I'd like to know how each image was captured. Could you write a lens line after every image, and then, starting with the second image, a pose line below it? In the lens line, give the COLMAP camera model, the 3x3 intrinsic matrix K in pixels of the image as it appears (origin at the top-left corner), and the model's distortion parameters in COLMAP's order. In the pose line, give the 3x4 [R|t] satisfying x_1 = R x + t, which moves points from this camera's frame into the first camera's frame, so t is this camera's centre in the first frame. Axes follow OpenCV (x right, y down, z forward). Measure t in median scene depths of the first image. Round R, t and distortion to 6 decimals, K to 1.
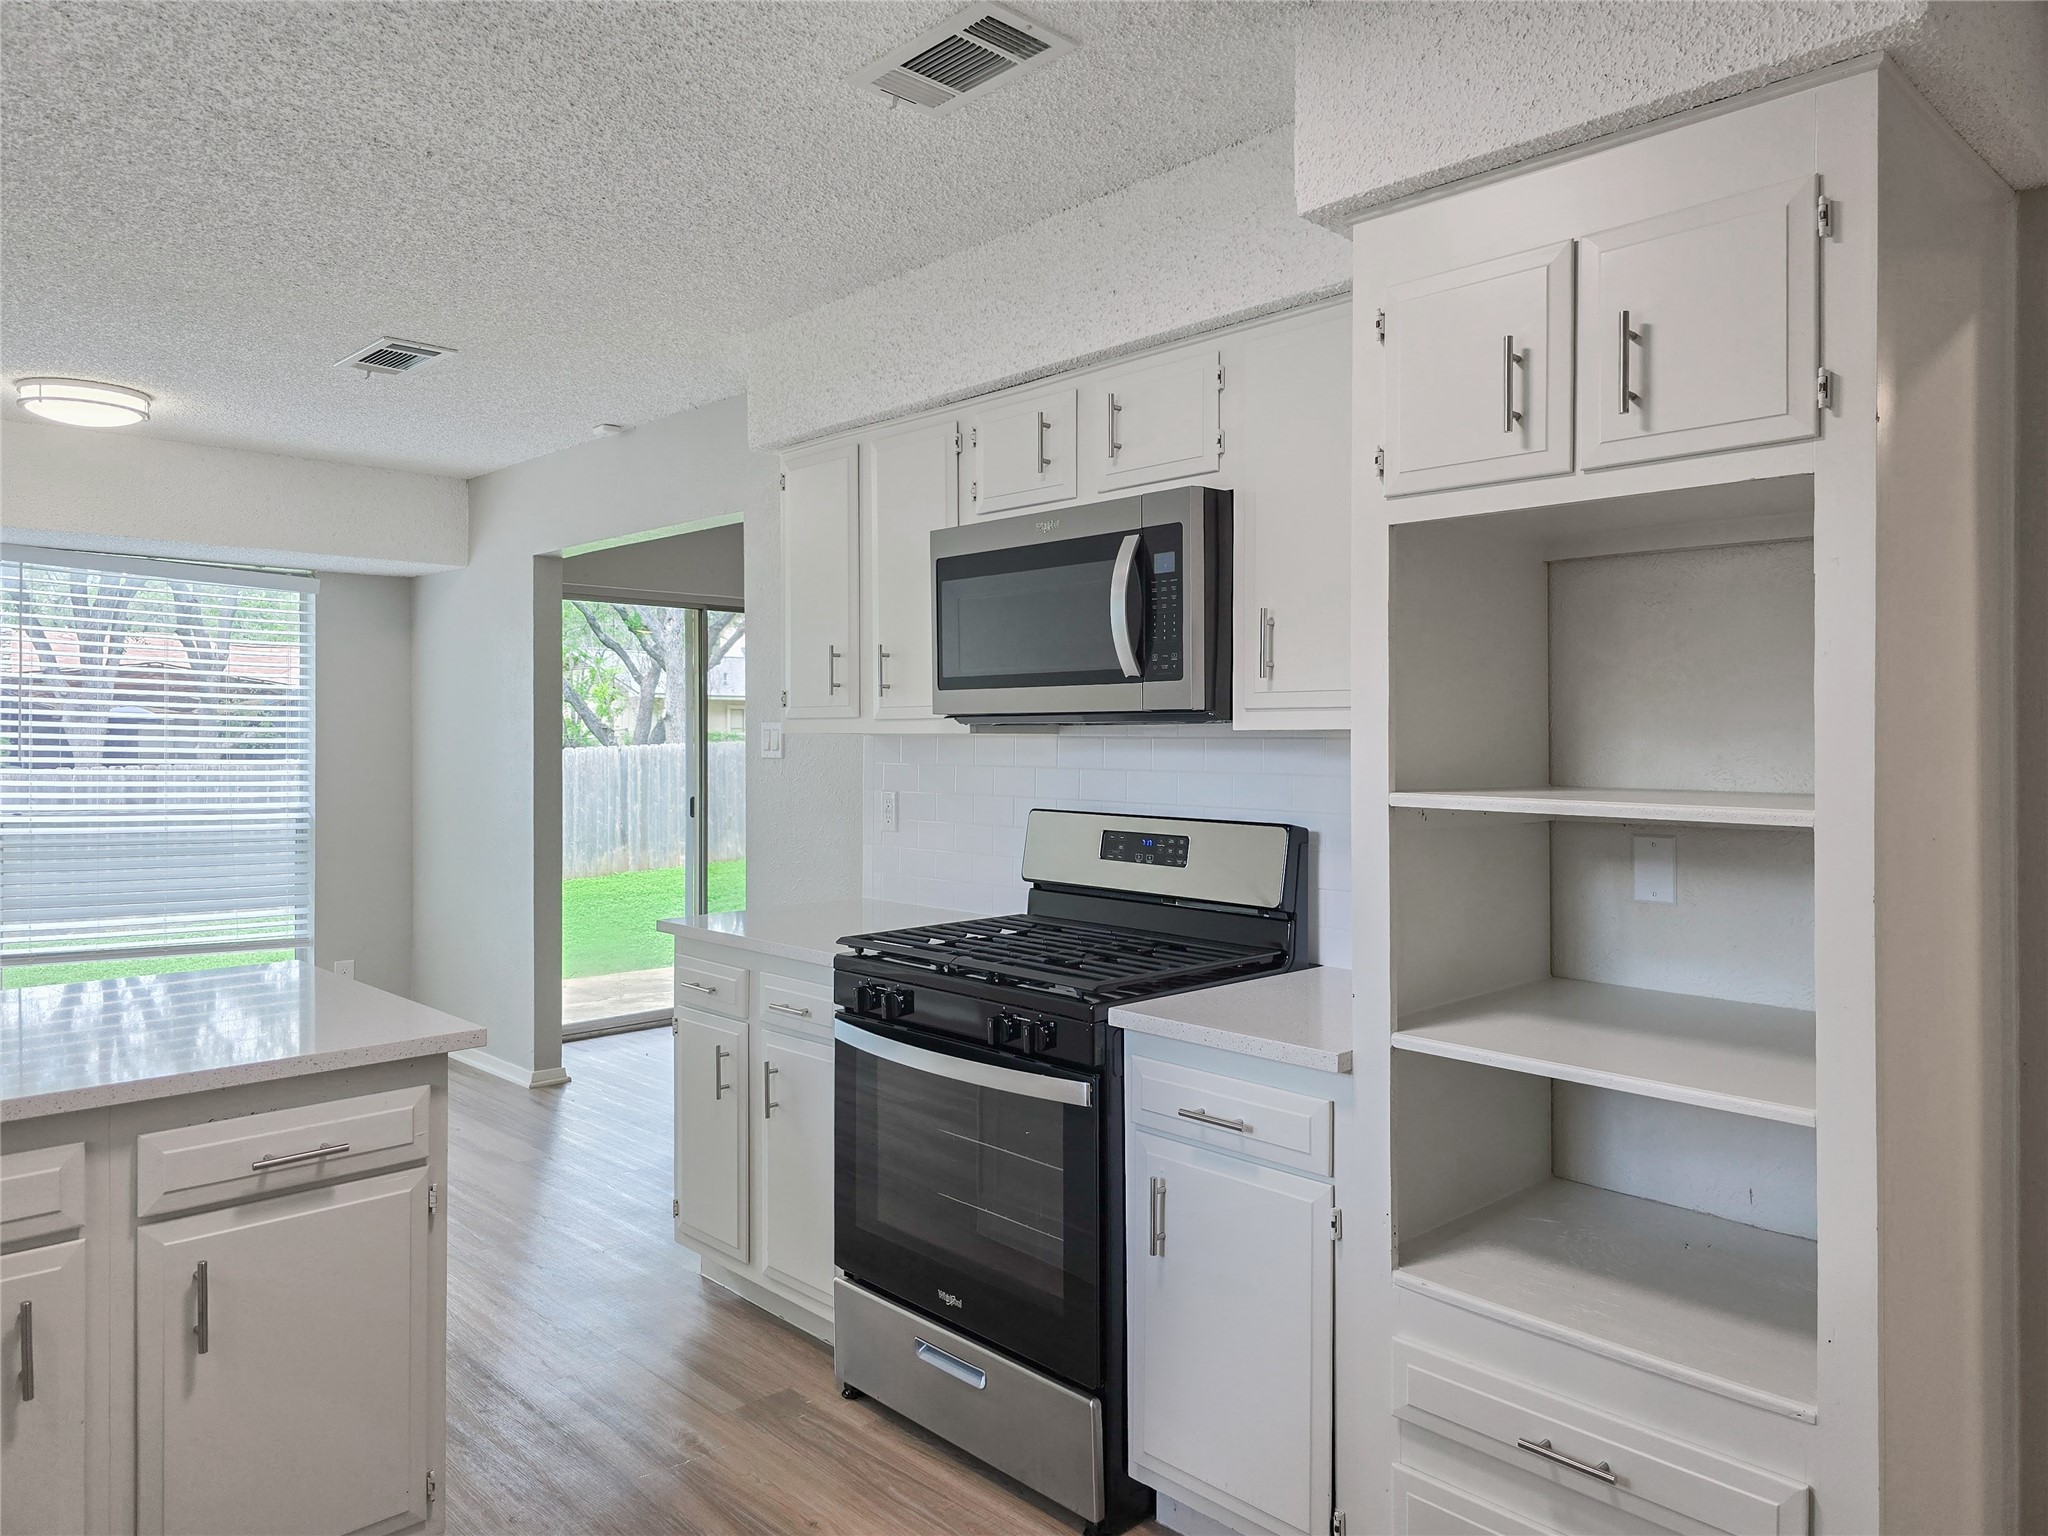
lens RADIAL K [[1392.2, 0, 991.5], [0, 1392.2, 750.3], [0, 0, 1]] dist [0.050386, -0.036283]
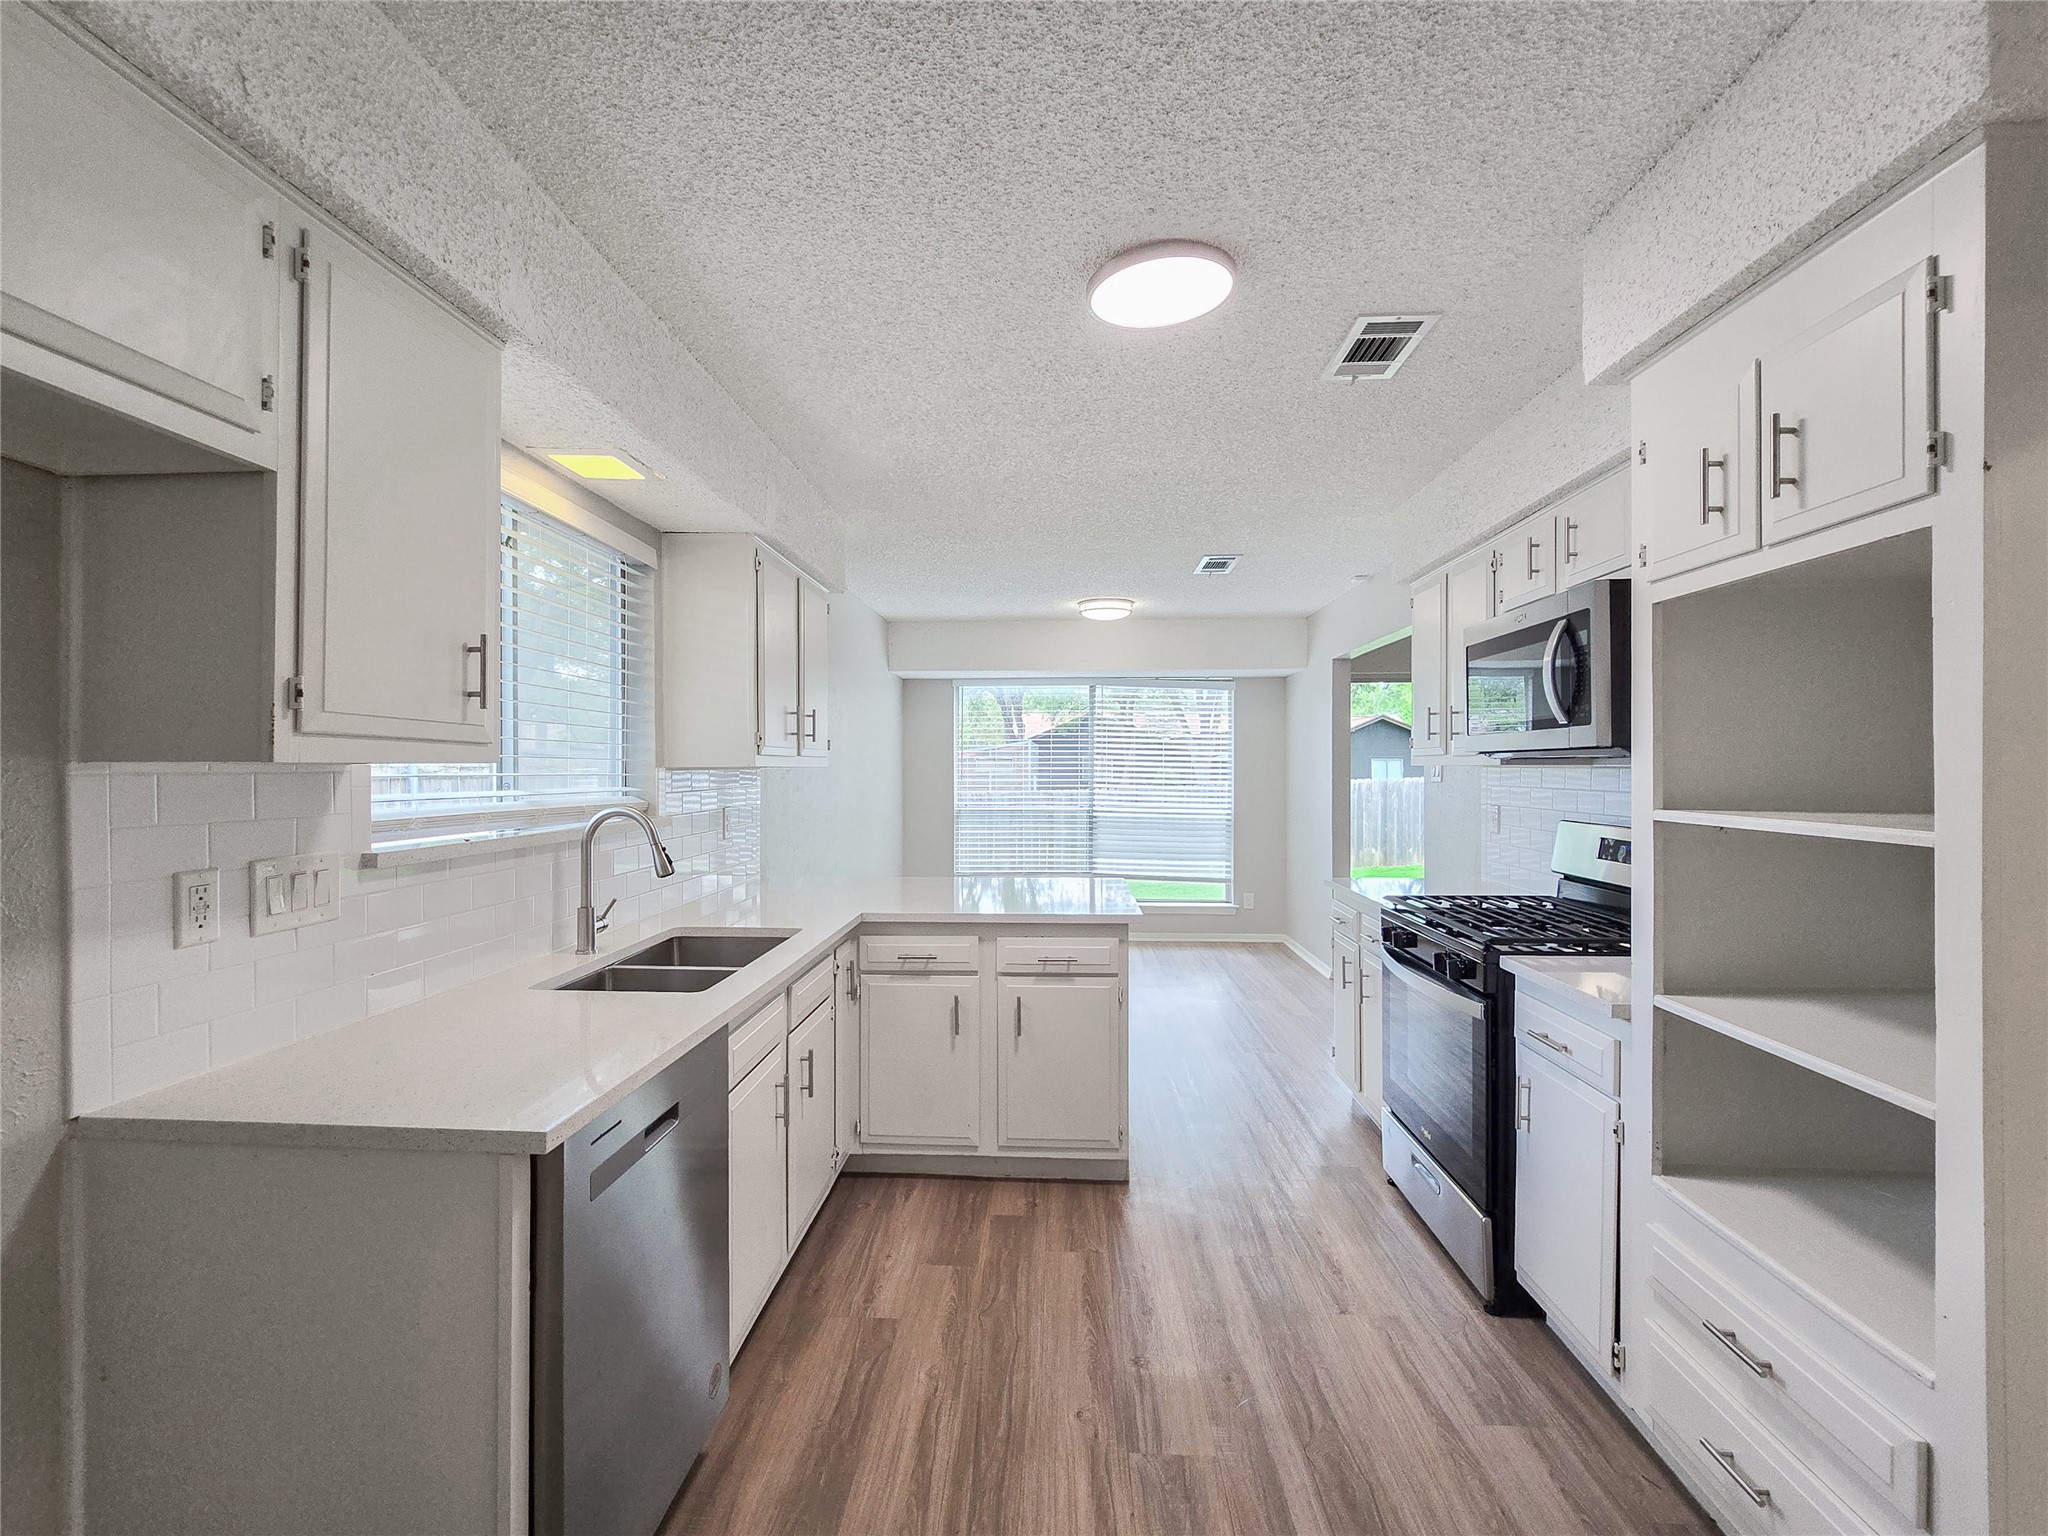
lens RADIAL K [[894.1, 0, 998.6], [0, 894.1, 779.9], [0, 0, 1]] dist [-0.004424, 0.001866]
pose [[0.672307, 0.005677, -0.740251, 0.470635], [-0.003056, 0.999983, 0.004894, 0.000516], [0.740266, -0.001028, 0.672313, -0.006404]]
